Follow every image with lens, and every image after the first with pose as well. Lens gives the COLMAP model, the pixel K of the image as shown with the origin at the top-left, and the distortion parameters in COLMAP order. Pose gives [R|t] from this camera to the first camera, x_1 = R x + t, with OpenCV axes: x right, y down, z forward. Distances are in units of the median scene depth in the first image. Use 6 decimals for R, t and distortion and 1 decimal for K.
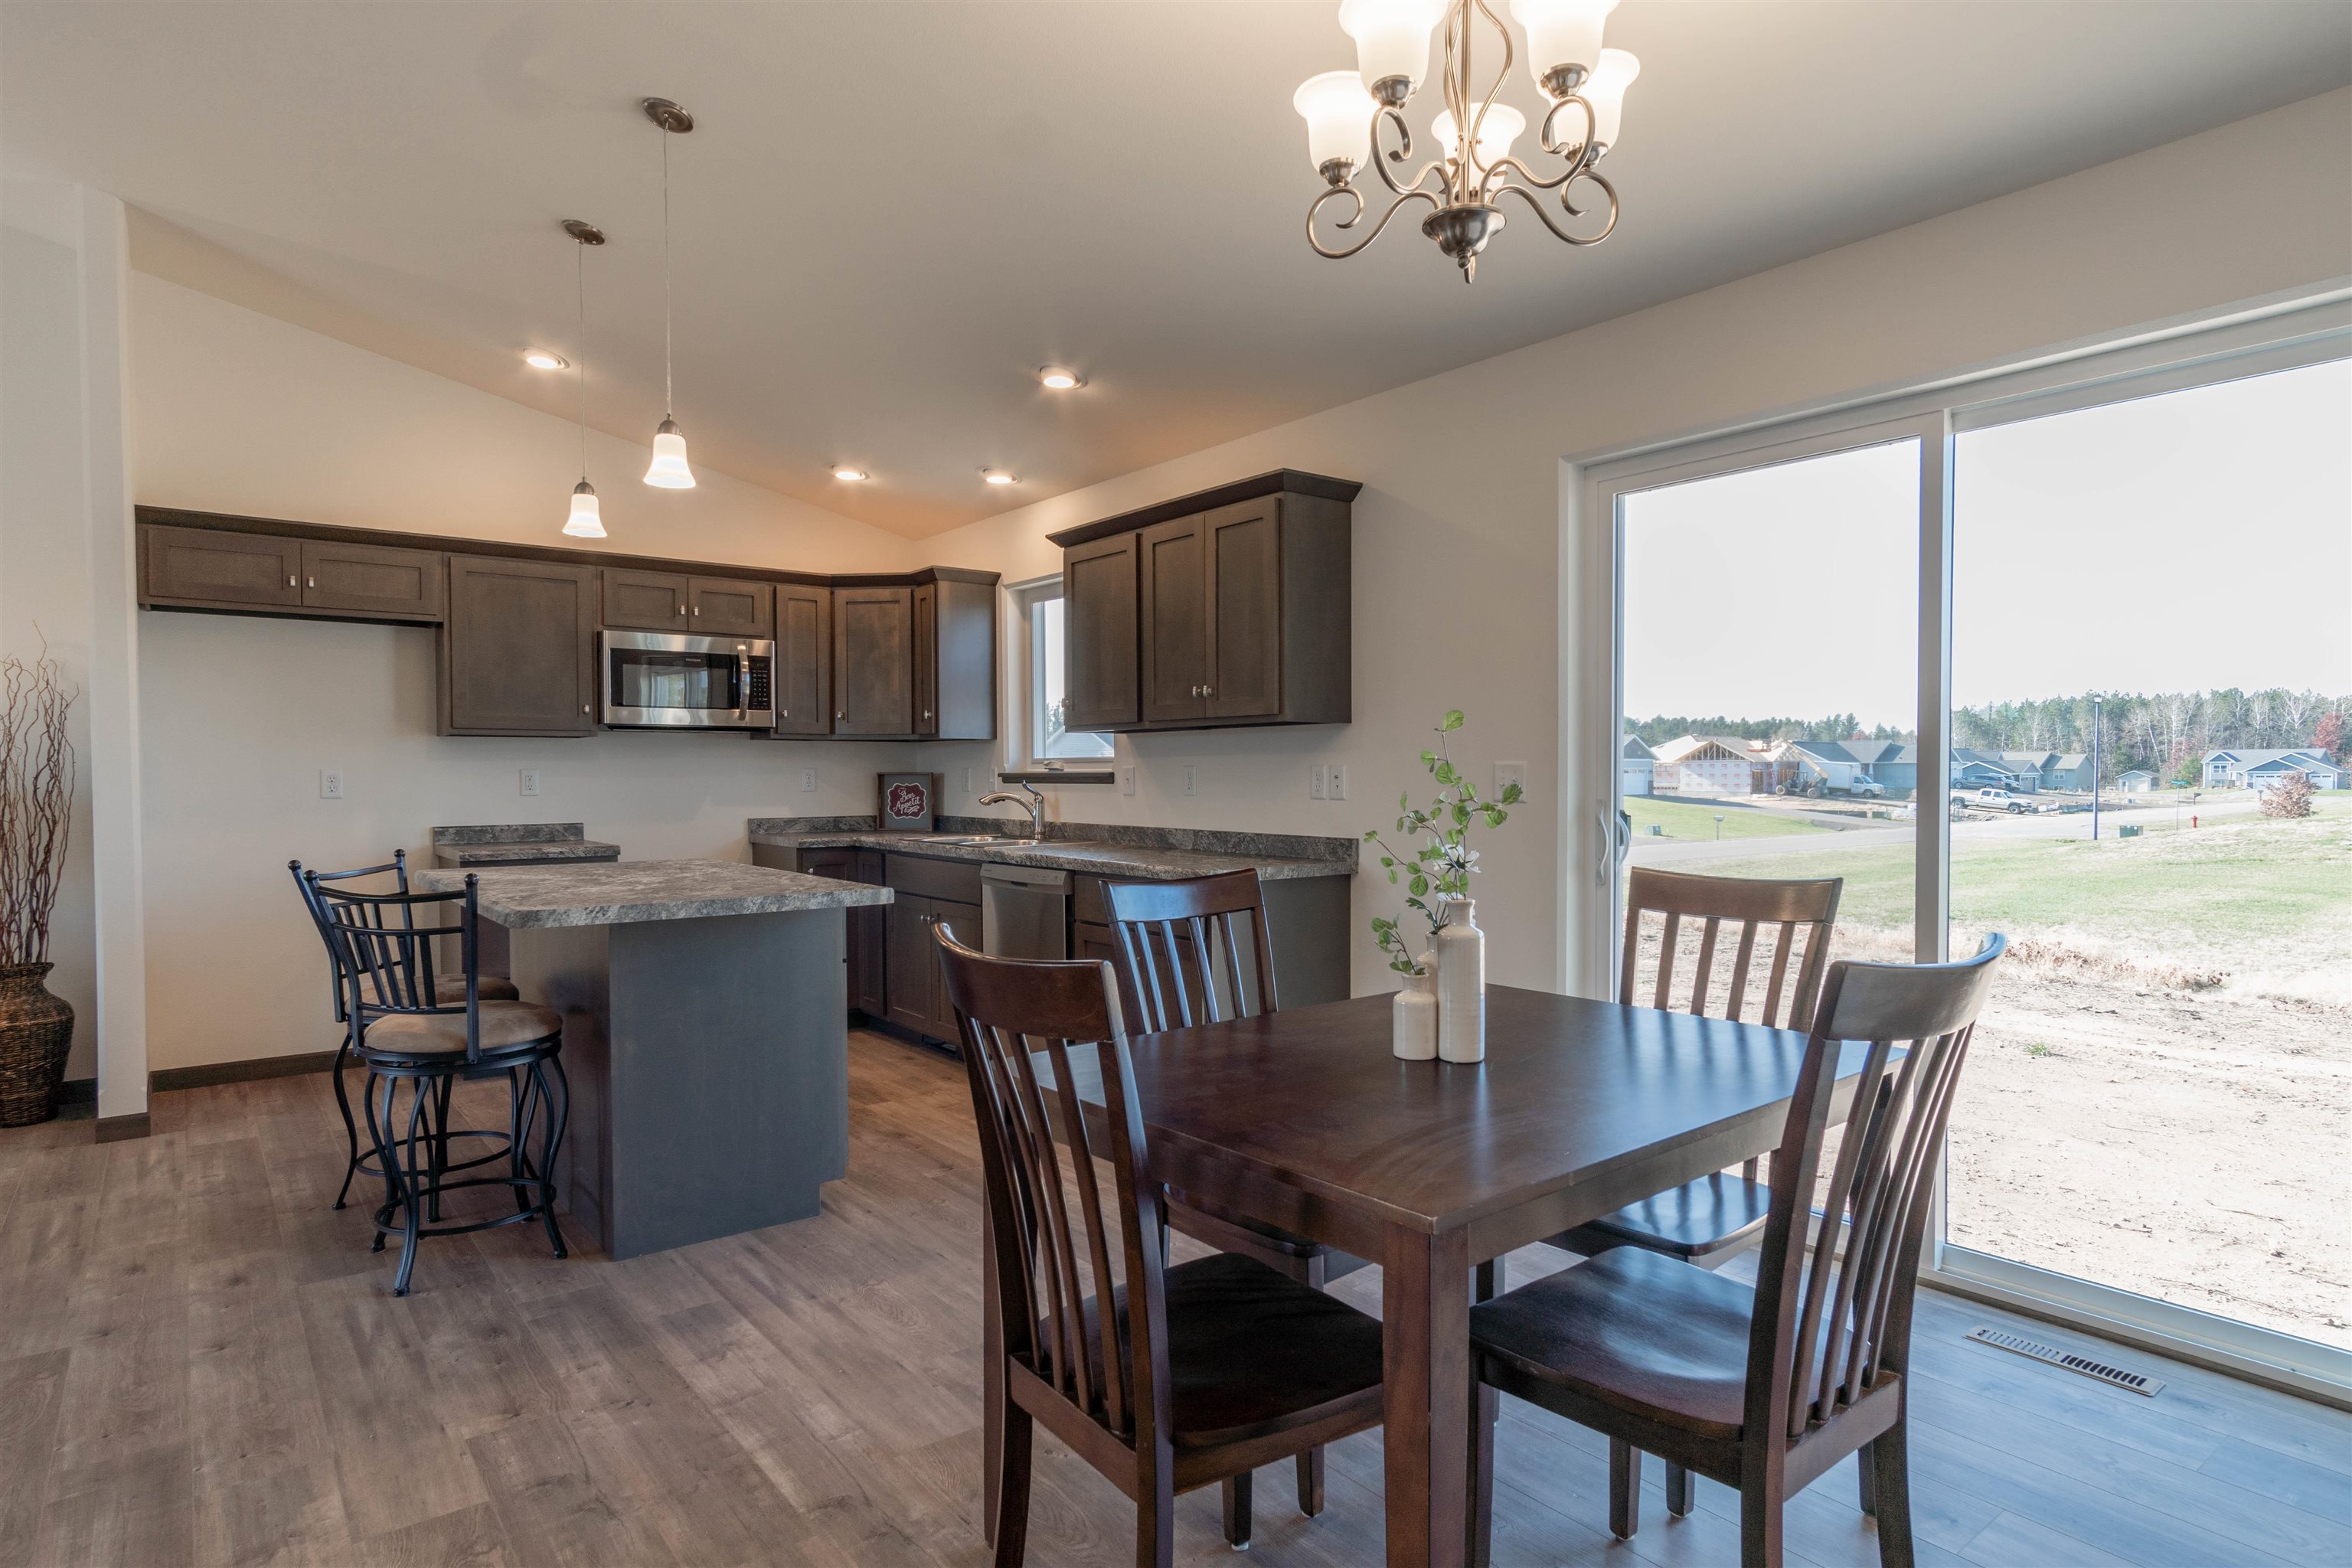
lens RADIAL K [[1263.0, 0, 1174.6], [0, 1263.0, 801.4], [0, 0, 1]] dist [0.000393, 0.001420]
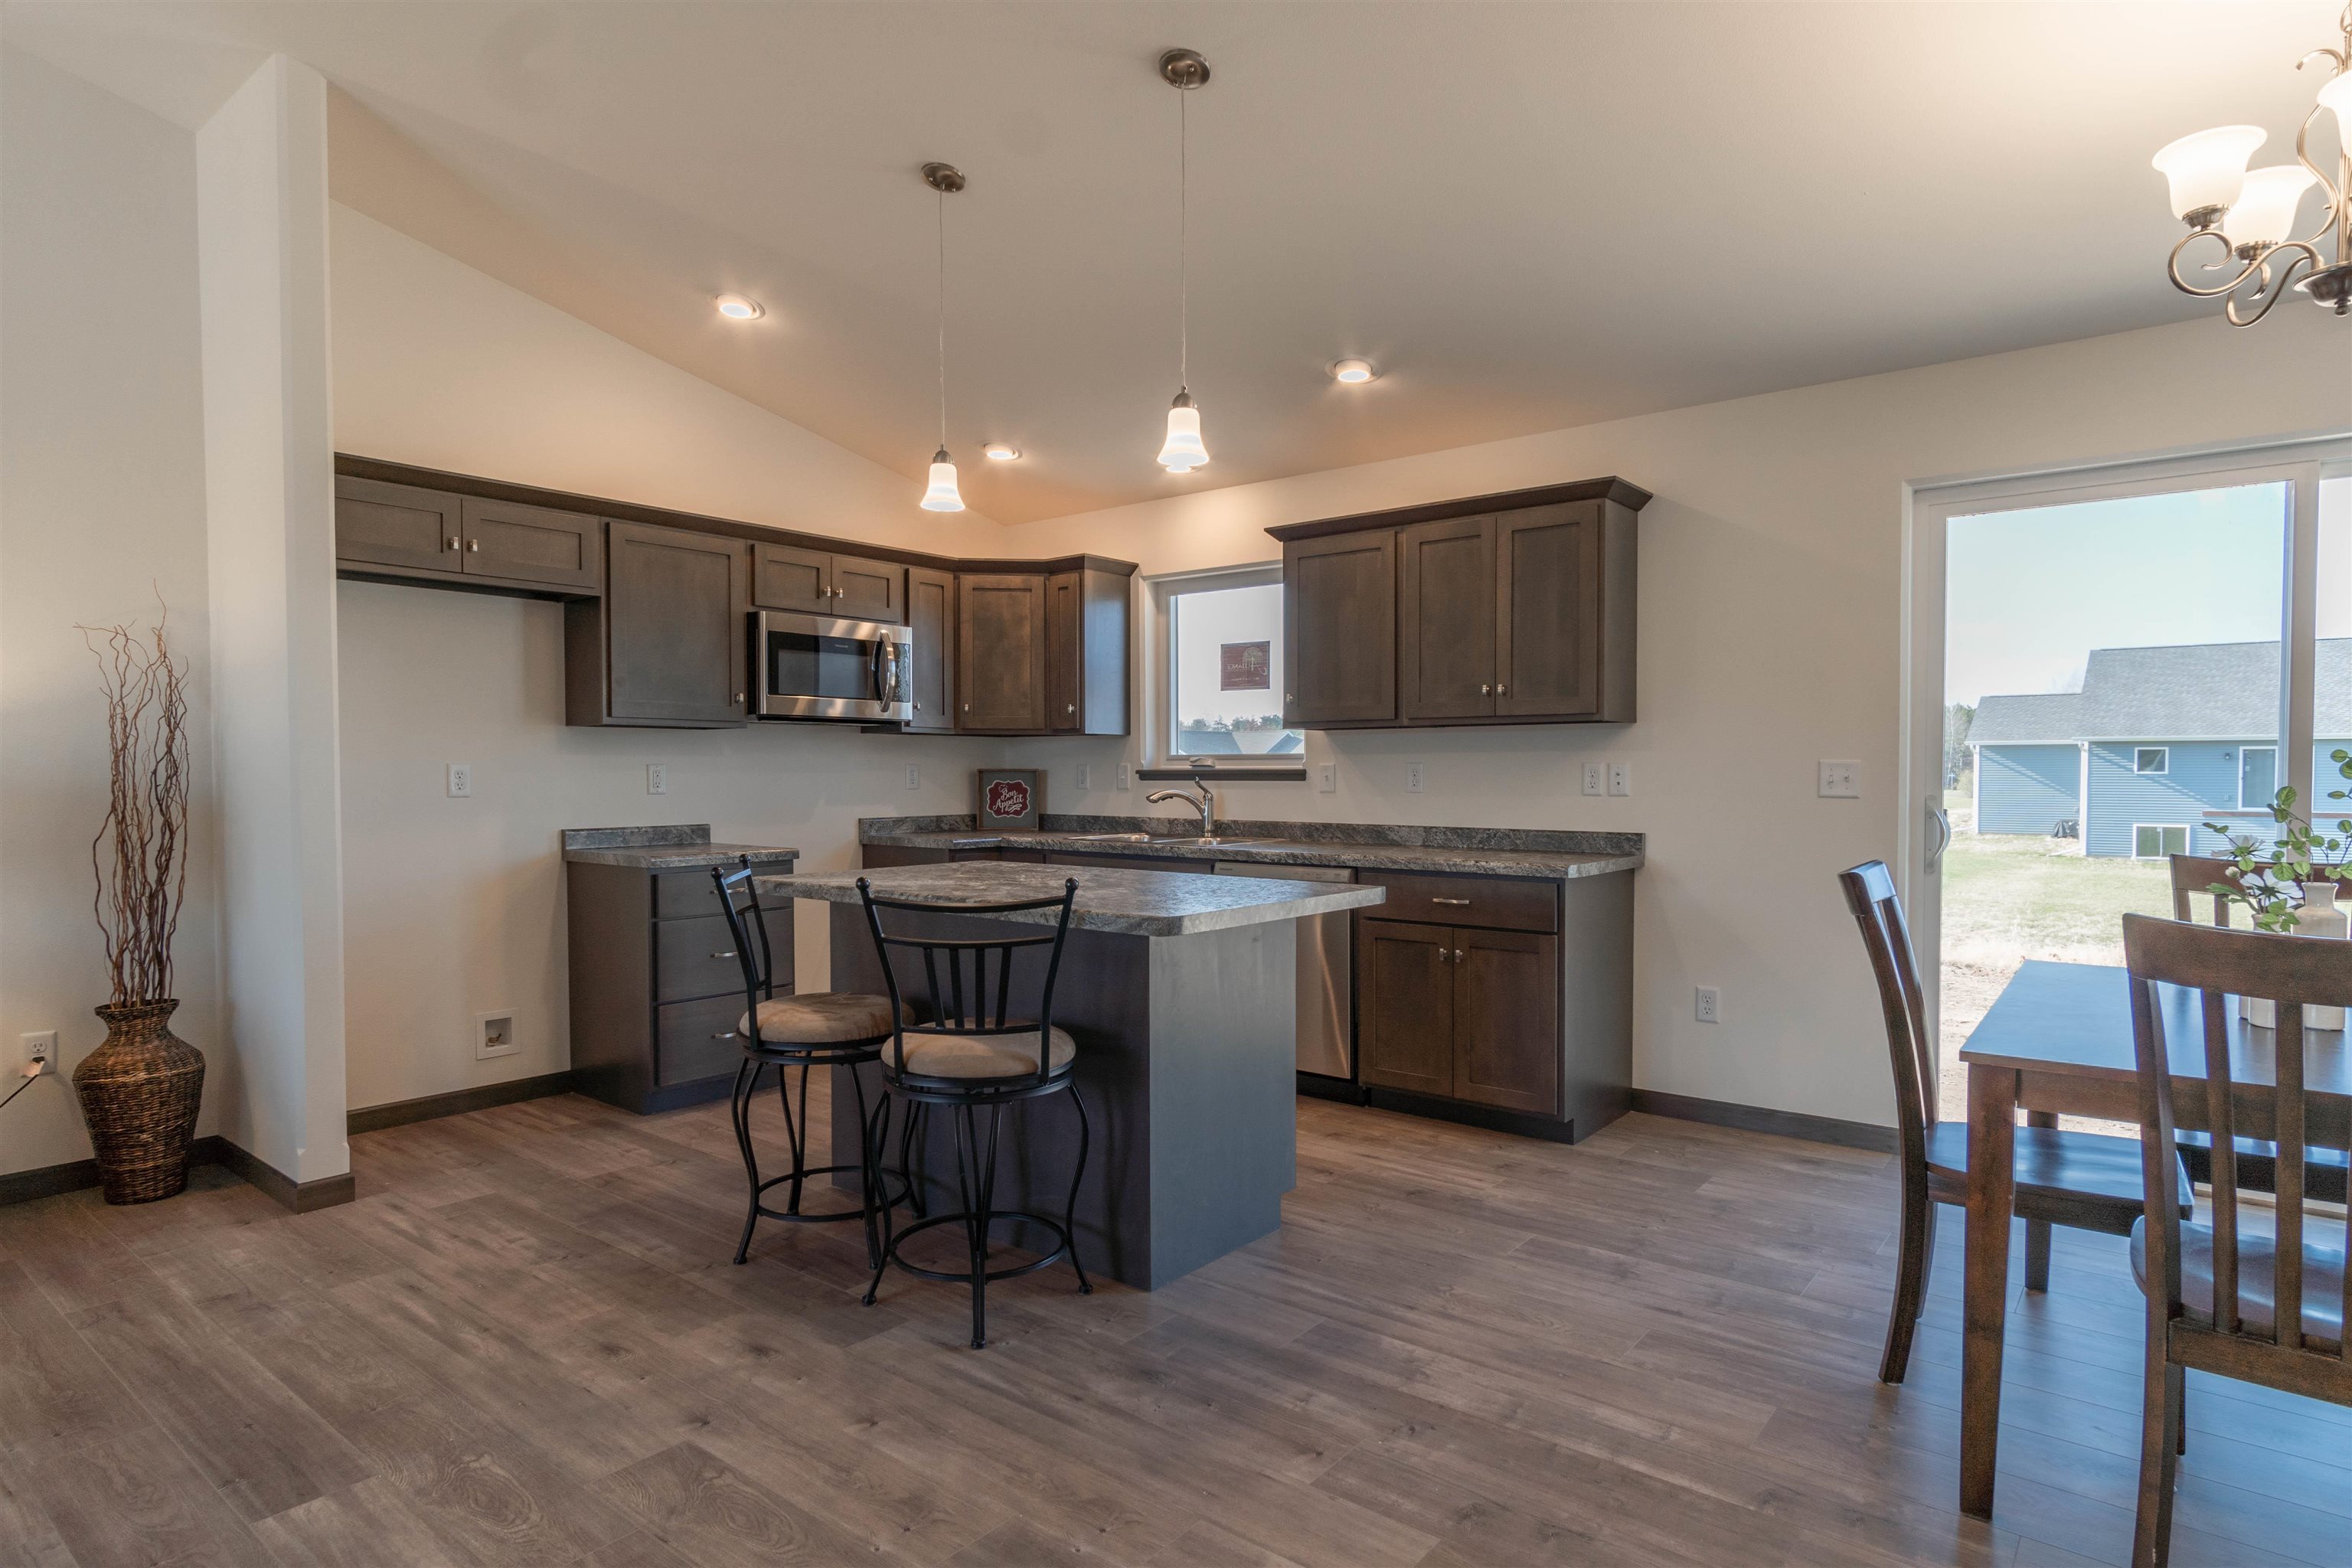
lens RADIAL K [[1270.4, 0, 1170.9], [0, 1270.4, 804.6], [0, 0, 1]] dist [0.000671, 0.001313]
pose [[0.975642, -0.003665, 0.219338, -0.385679], [0.002859, 0.999988, 0.003991, 0.000397], [-0.219350, -0.003267, 0.975641, 0.049788]]
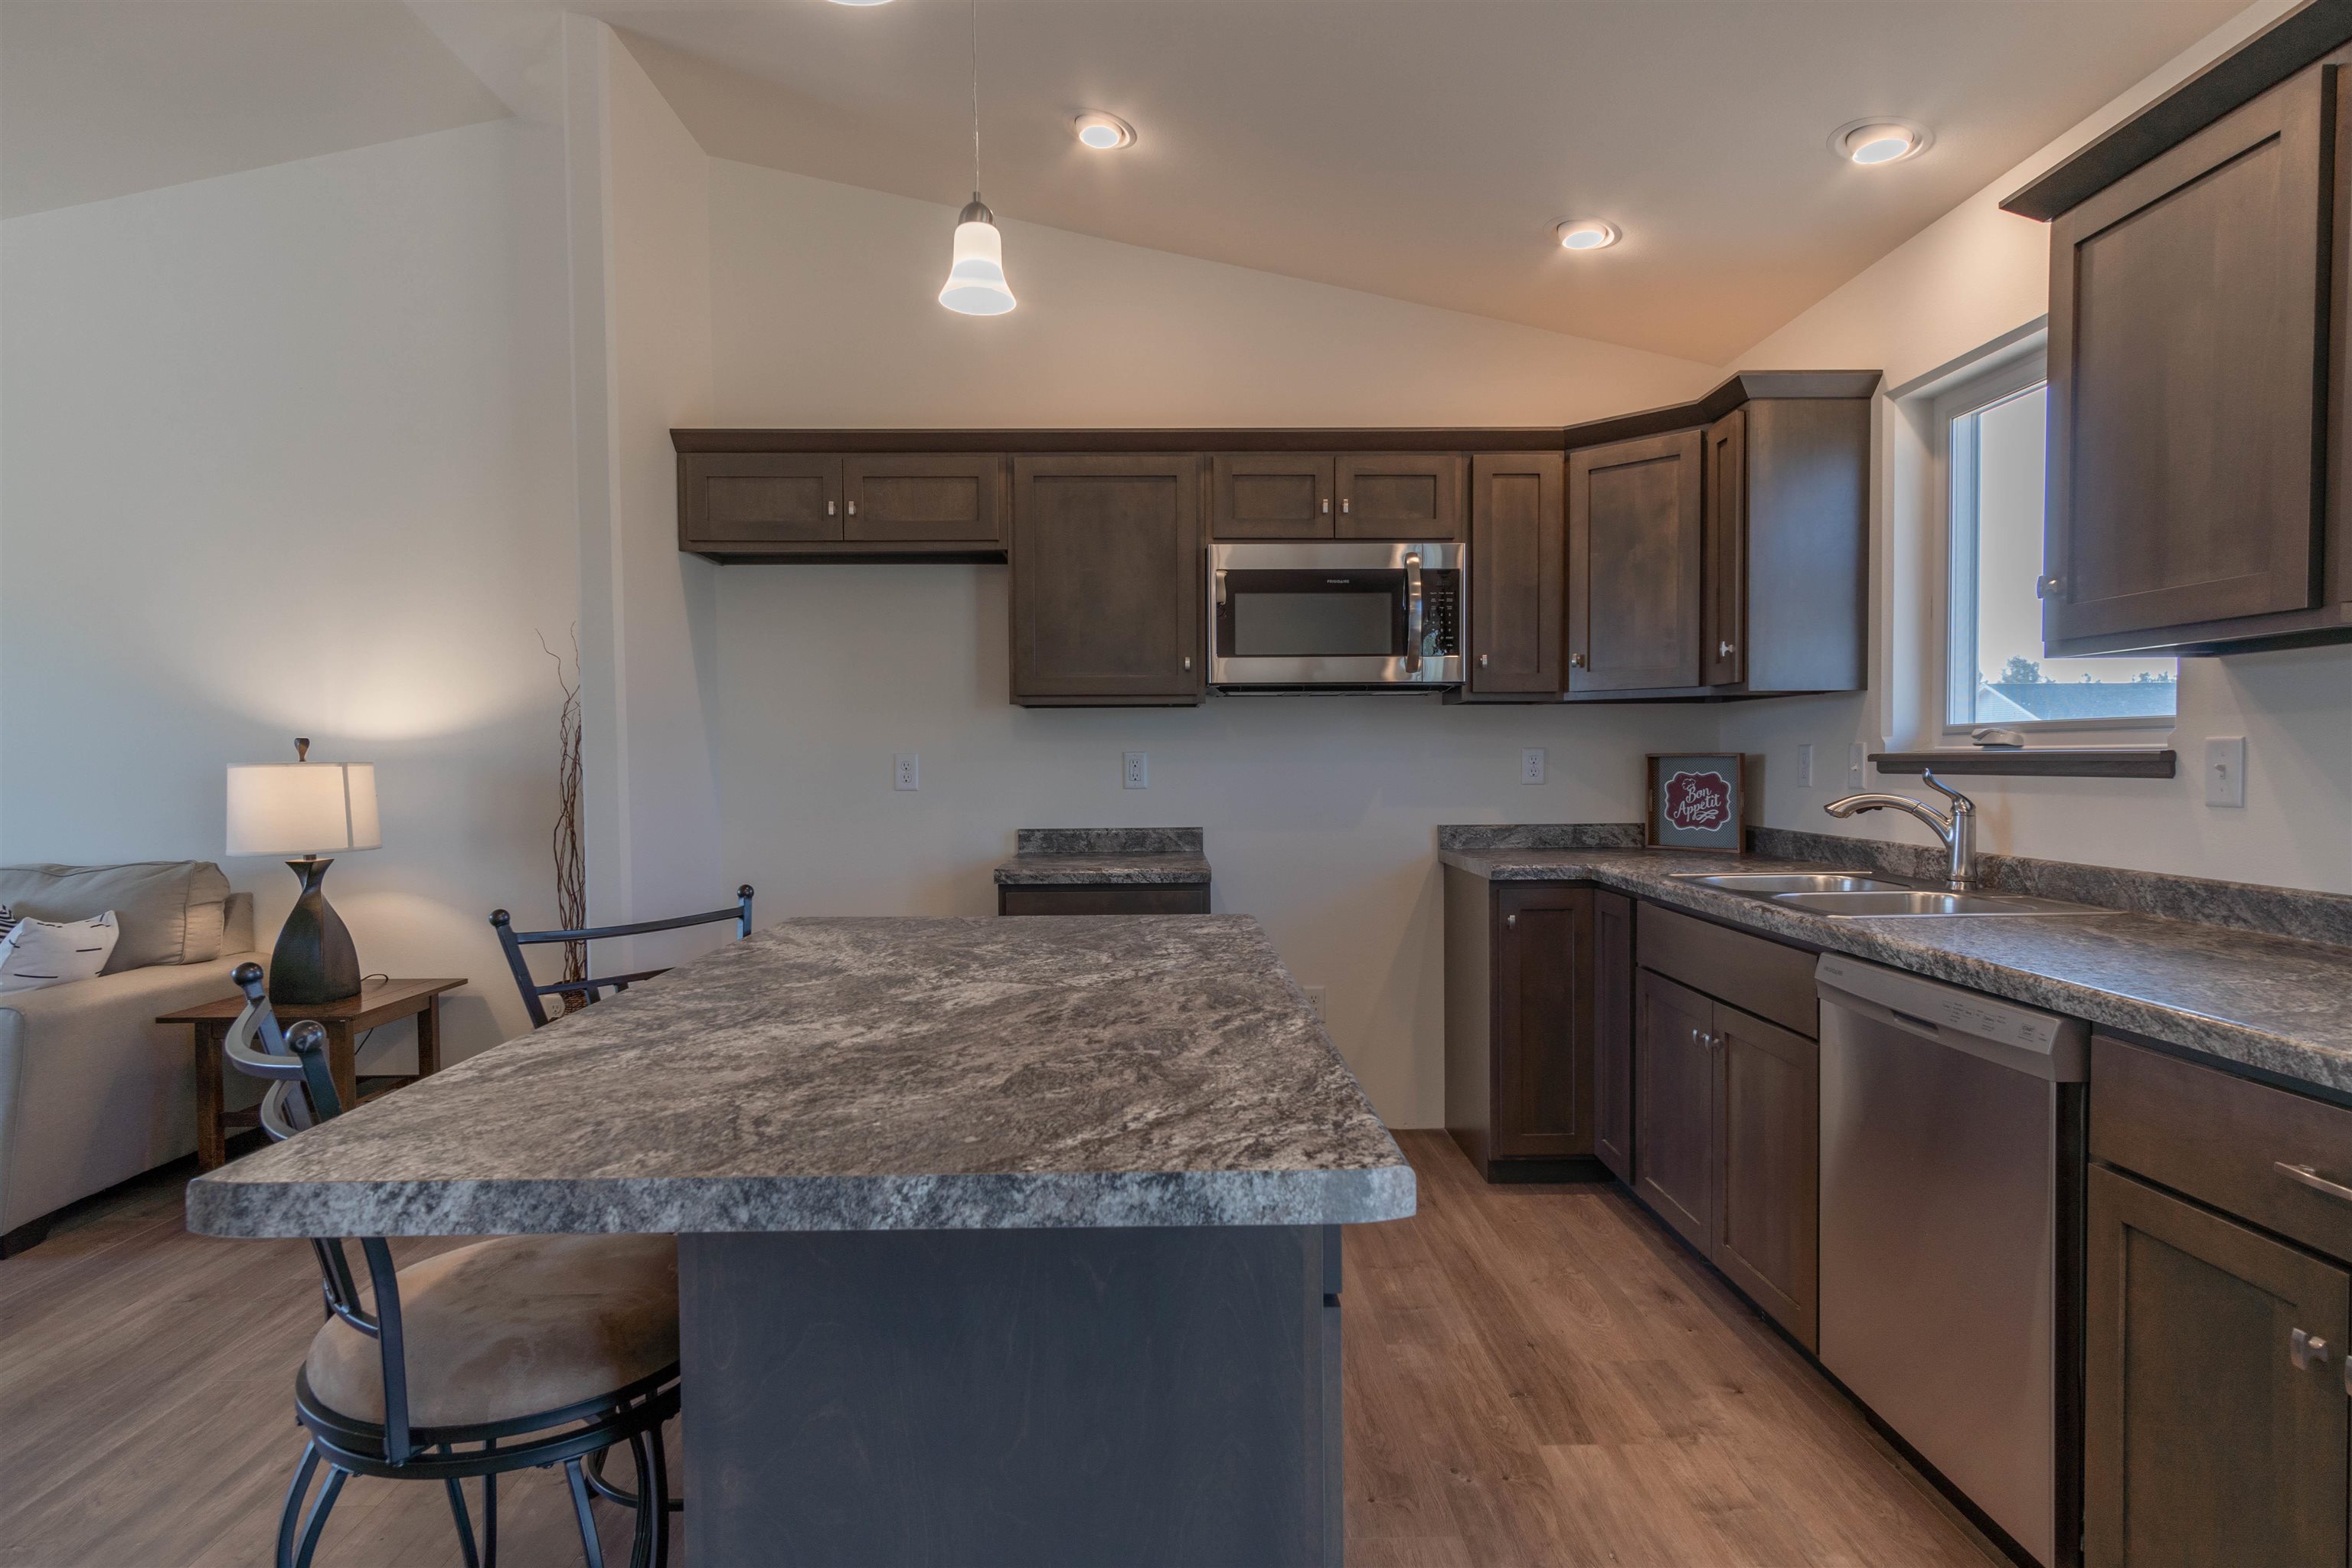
lens RADIAL K [[1263.0, 0, 1174.6], [0, 1263.0, 801.4], [0, 0, 1]] dist [0.000393, 0.001420]
pose [[0.797122, 0.017555, -0.603563, -0.061654], [-0.008573, 0.999806, 0.017758, -0.011203], [0.603757, -0.008981, 0.797118, 0.477792]]
